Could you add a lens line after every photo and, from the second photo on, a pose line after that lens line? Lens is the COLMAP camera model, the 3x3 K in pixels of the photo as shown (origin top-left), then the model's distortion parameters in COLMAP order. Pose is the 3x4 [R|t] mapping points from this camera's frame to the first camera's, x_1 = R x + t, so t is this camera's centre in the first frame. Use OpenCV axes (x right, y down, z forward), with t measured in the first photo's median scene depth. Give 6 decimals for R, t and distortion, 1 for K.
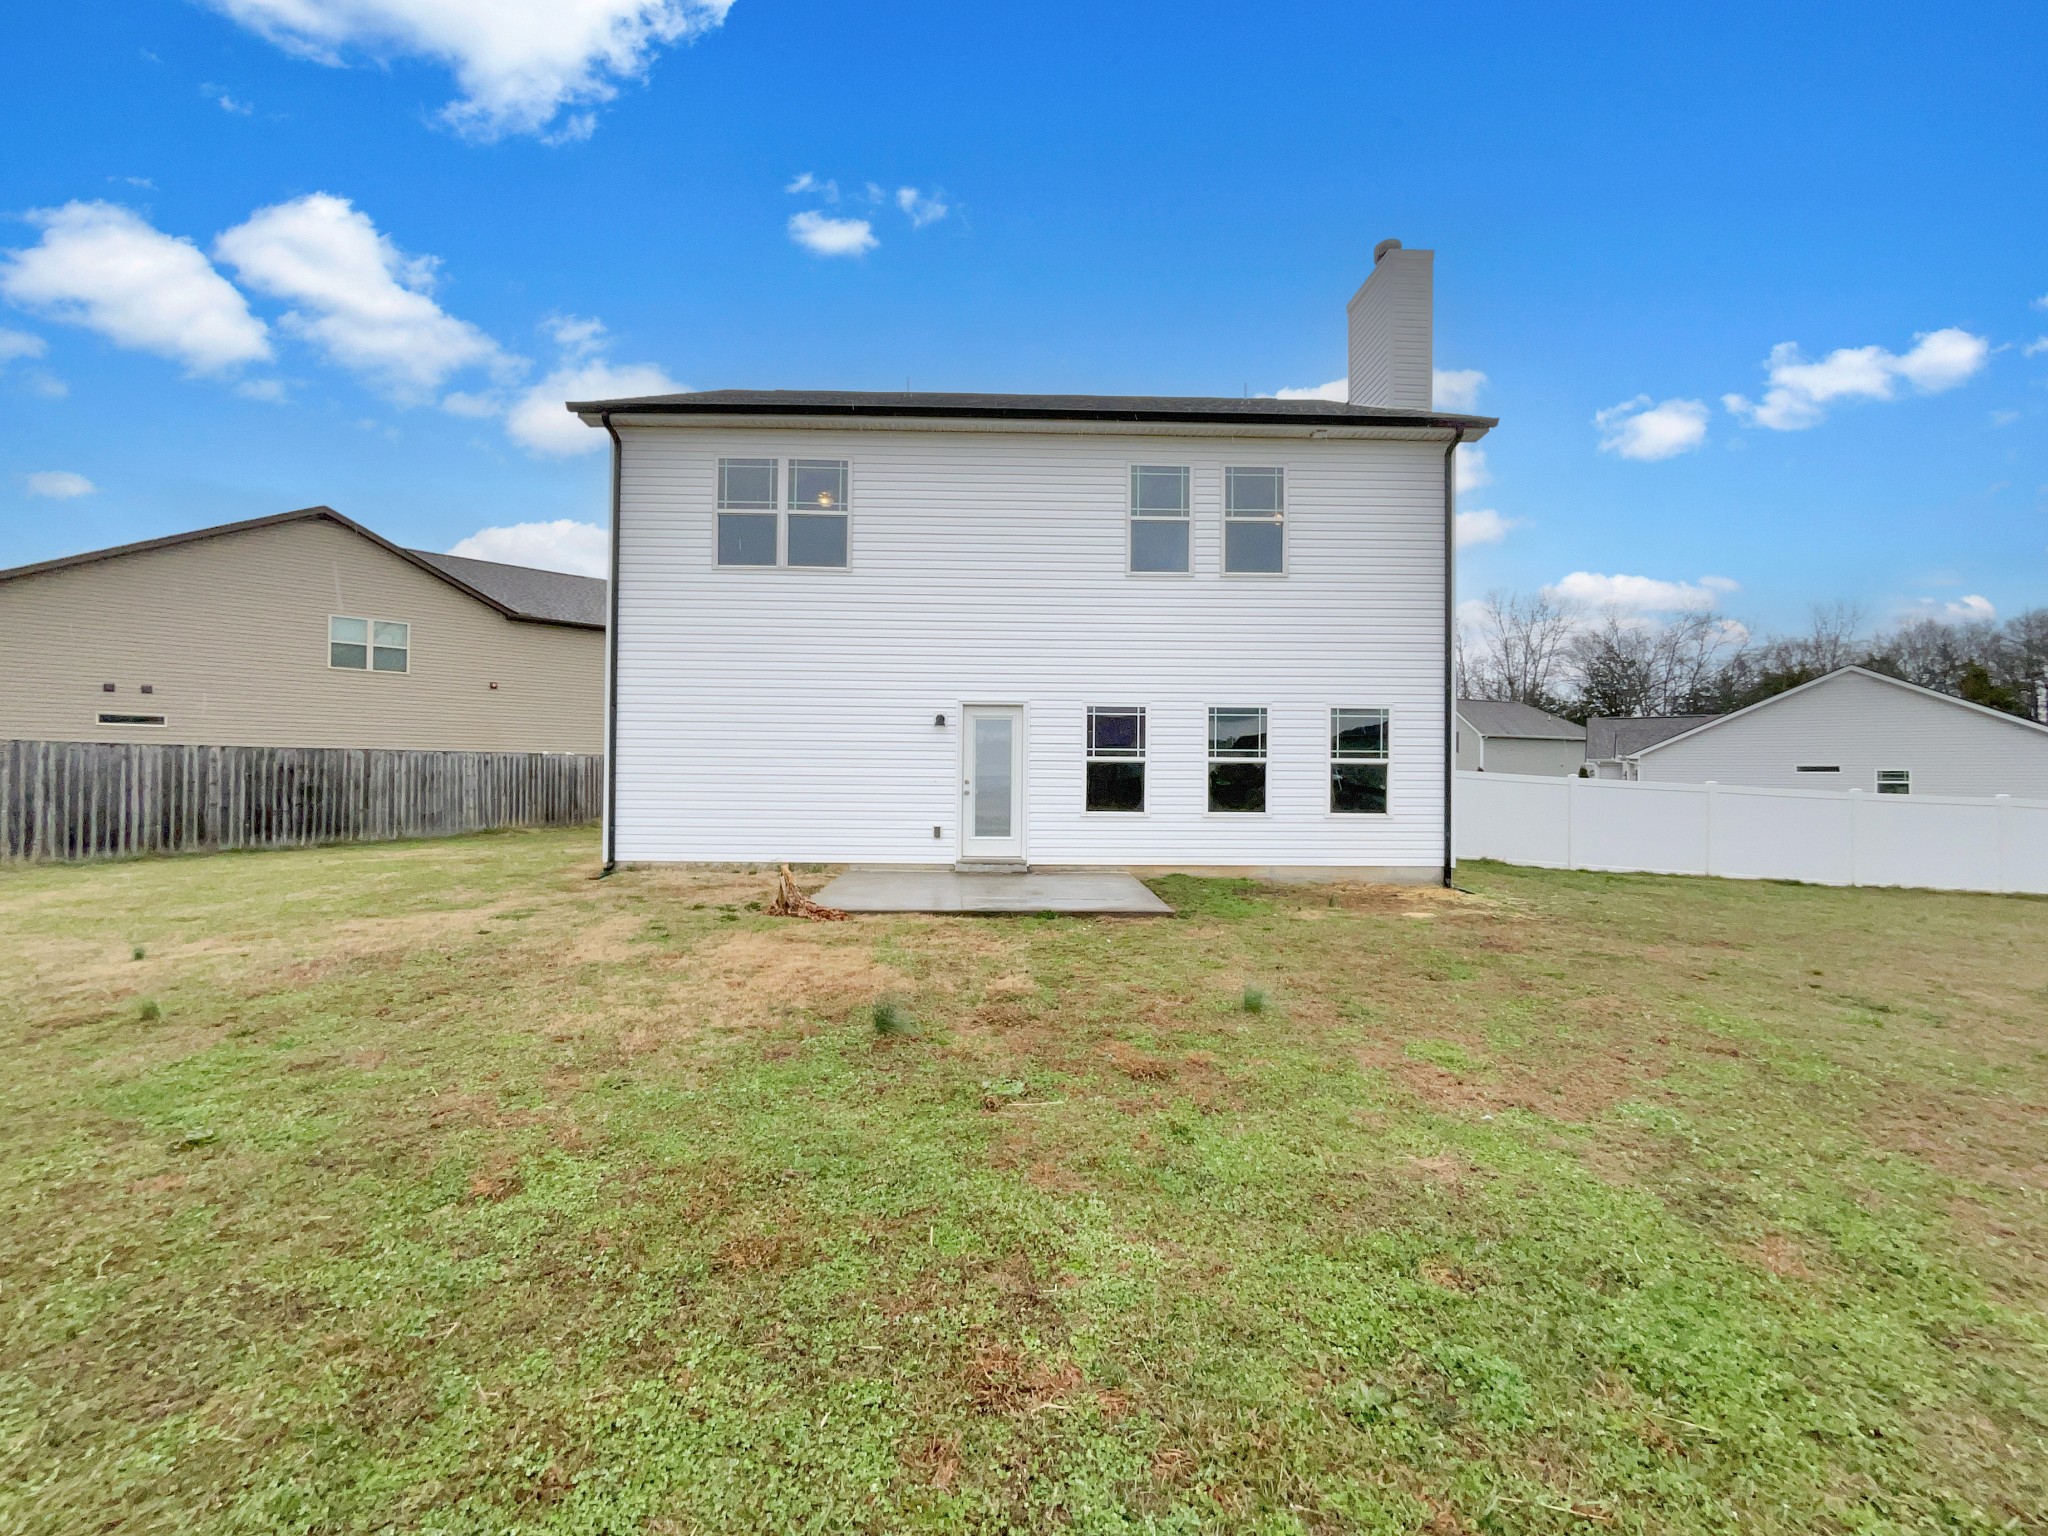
lens RADIAL K [[835.5, 0, 1024.0], [0, 835.5, 768.0], [0, 0, 1]] dist [0.000681, 0.000177]
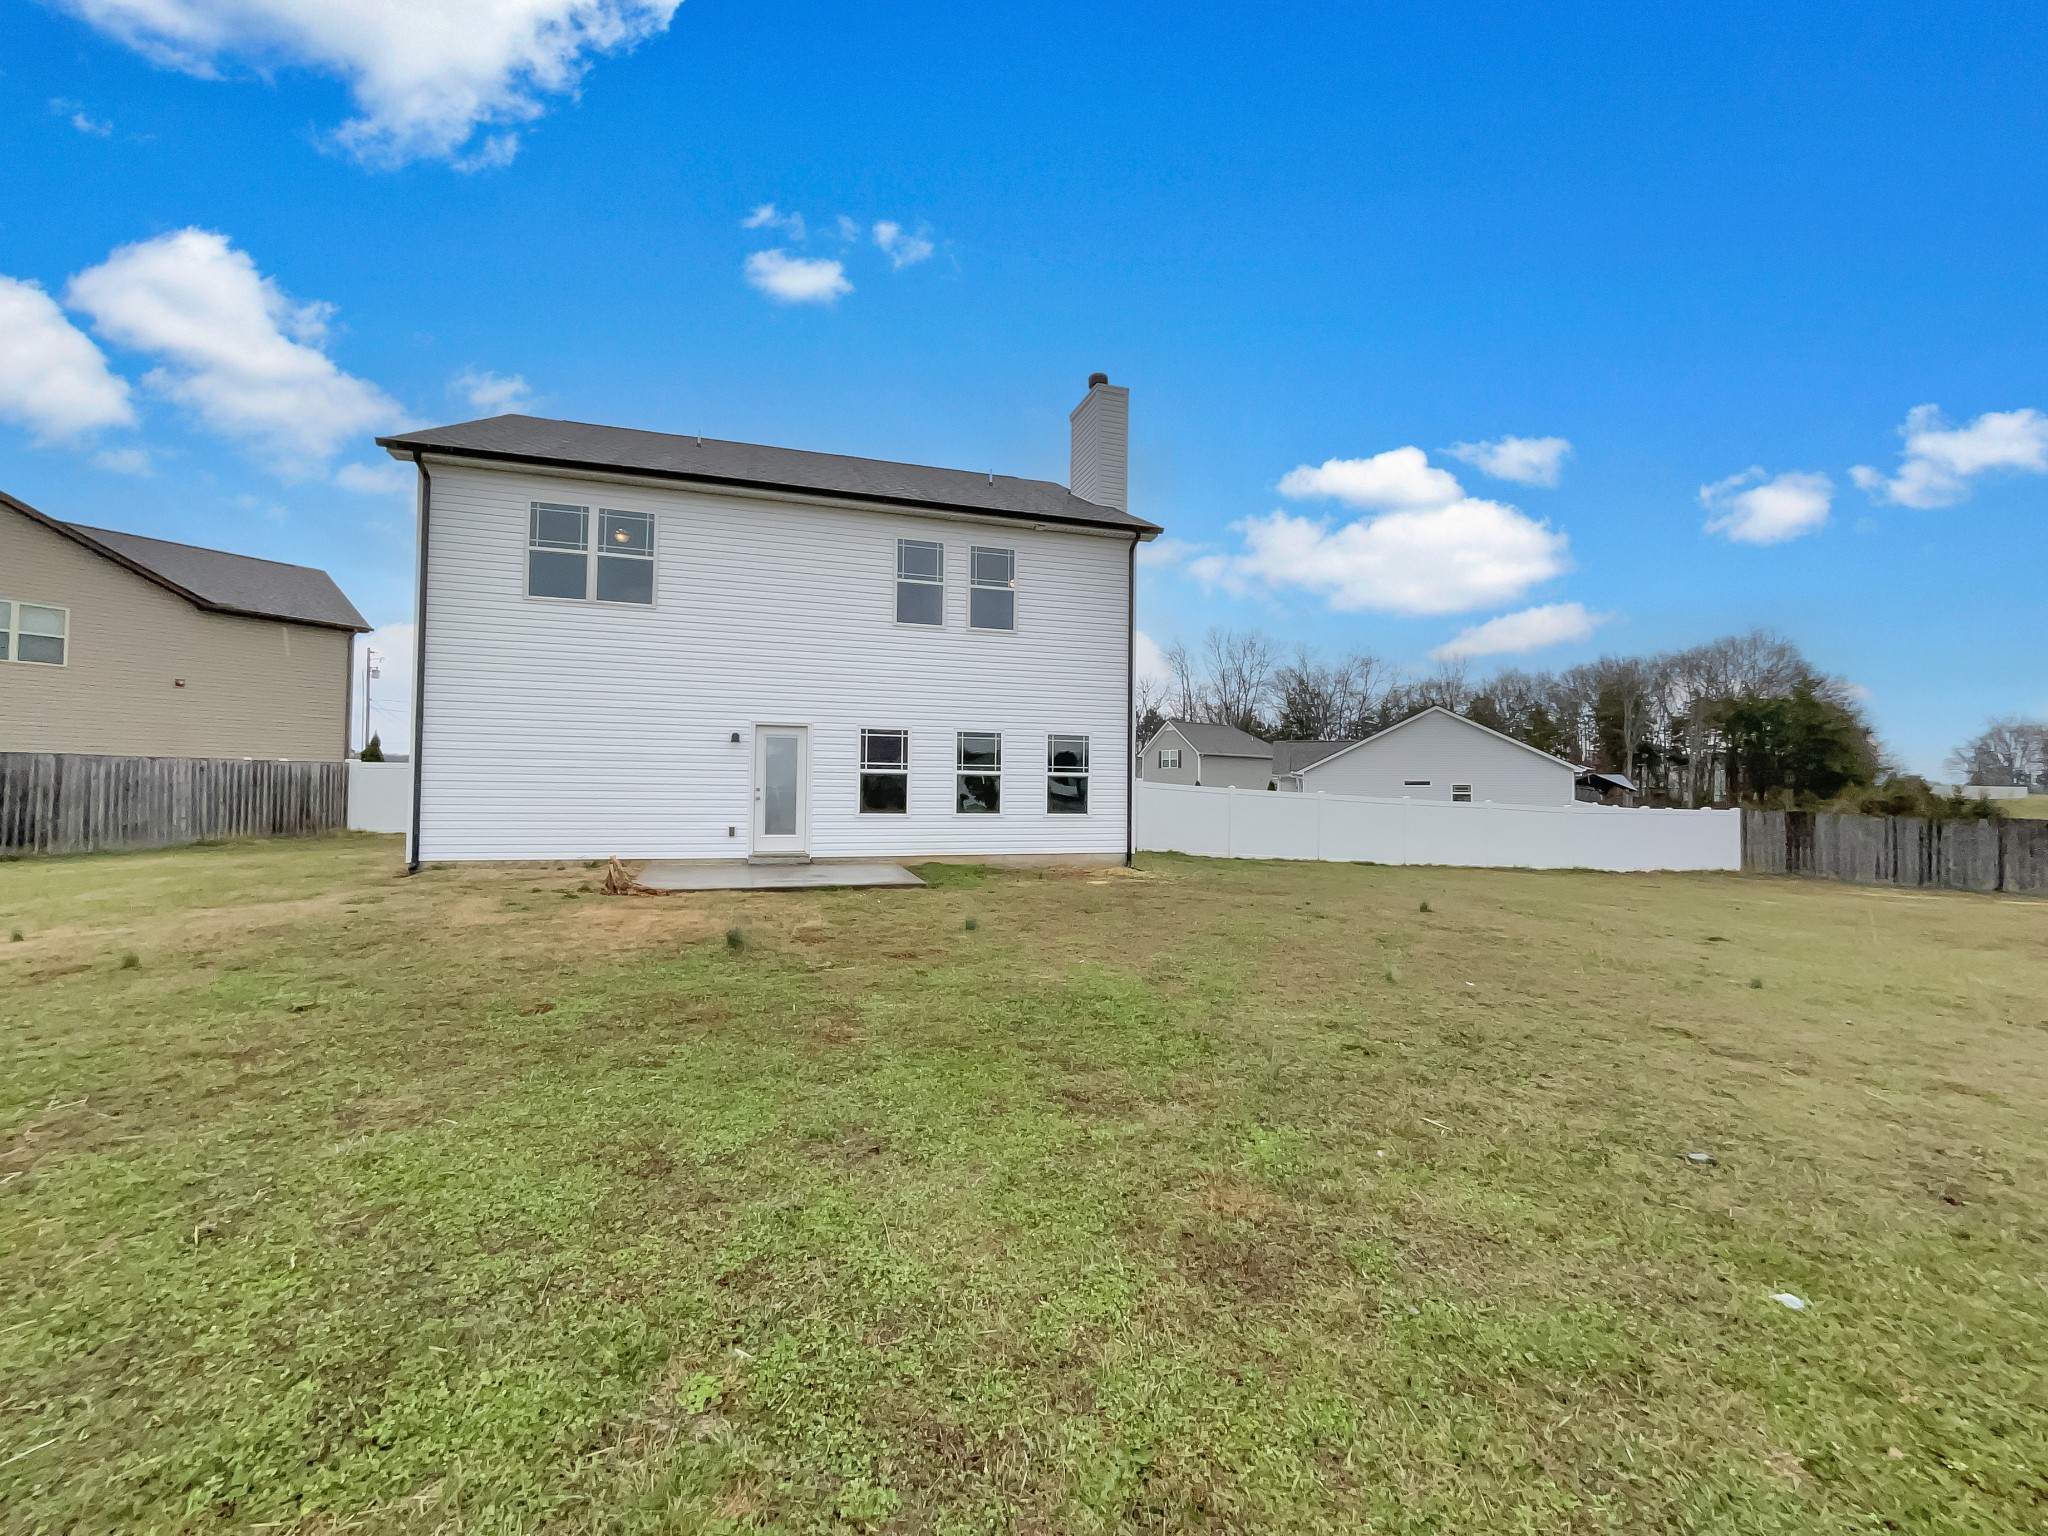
lens RADIAL K [[835.5, 0, 1024.0], [0, 835.5, 768.0], [0, 0, 1]] dist [0.000681, 0.000177]
pose [[0.961338, 0.009717, 0.275199, -0.032366], [-0.005601, 0.999860, -0.015739, 0.002913], [-0.275314, 0.013589, 0.961258, -0.257197]]
